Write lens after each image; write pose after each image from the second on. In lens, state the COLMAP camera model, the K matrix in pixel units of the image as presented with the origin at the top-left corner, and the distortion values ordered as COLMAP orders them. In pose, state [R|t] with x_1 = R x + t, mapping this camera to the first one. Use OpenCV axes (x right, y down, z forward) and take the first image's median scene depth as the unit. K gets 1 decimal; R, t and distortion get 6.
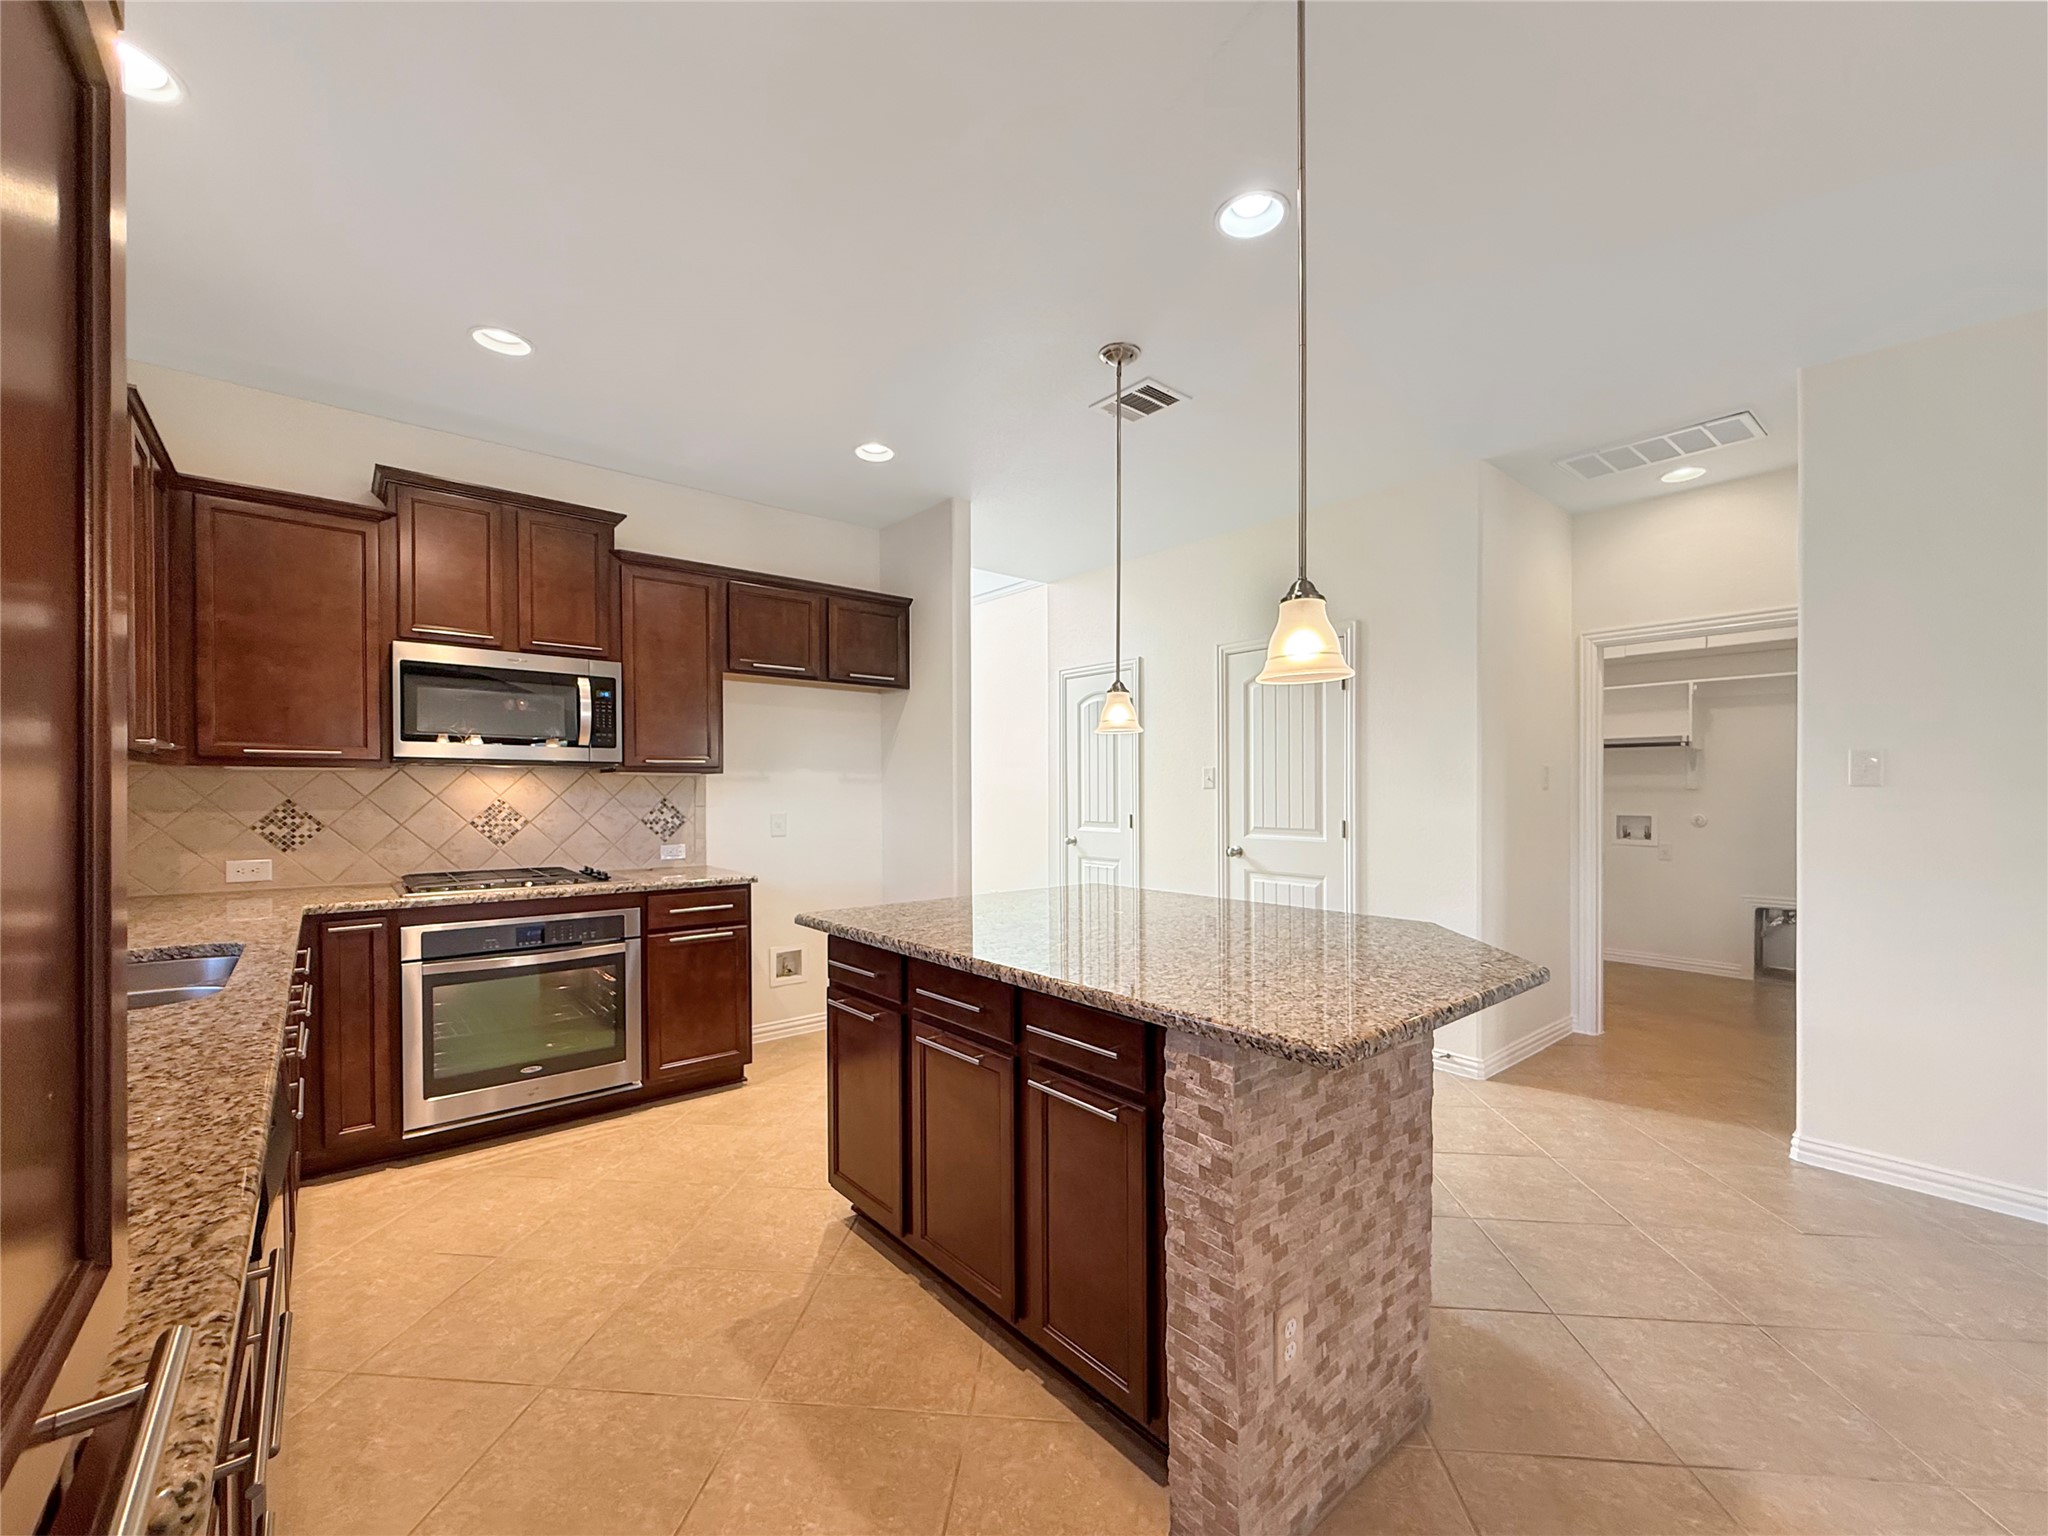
lens RADIAL K [[829.2, 0, 1022.6], [0, 829.2, 788.3], [0, 0, 1]] dist [-0.003929, -0.000564]
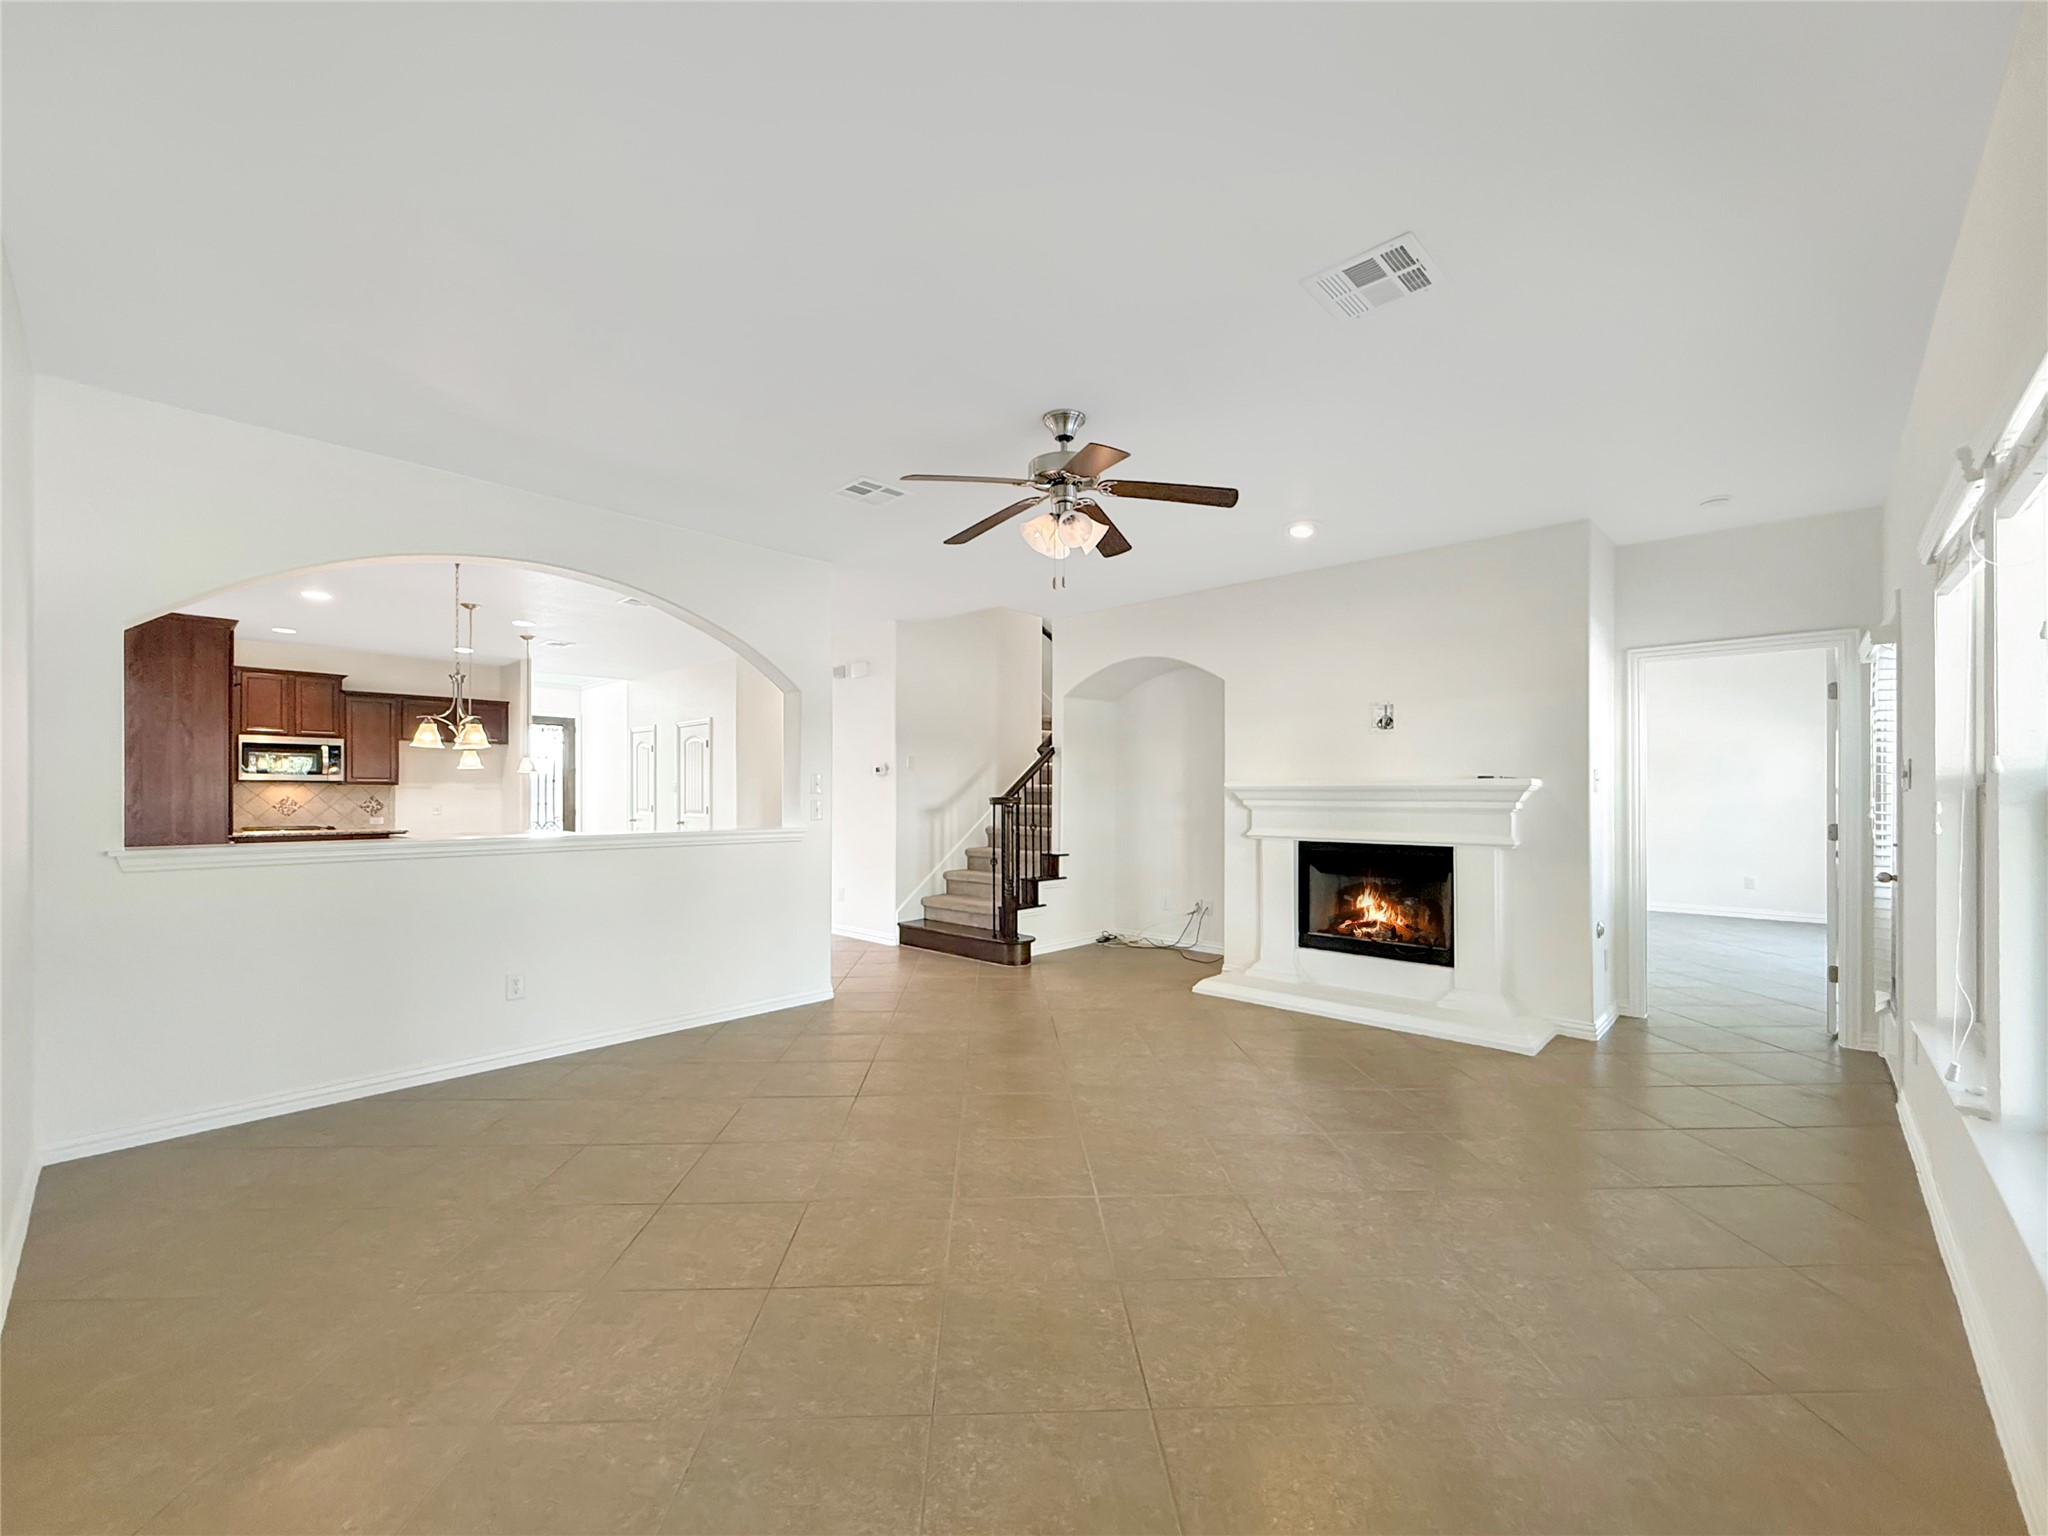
lens RADIAL K [[829.2, 0, 1026.4], [0, 829.2, 783.8], [0, 0, 1]] dist [-0.003929, -0.000564]
pose [[0.992163, -0.006776, 0.124766, 1.130641], [0.008798, 0.999839, -0.015665, 0.031195], [-0.124639, 0.016640, 0.992063, -1.552701]]
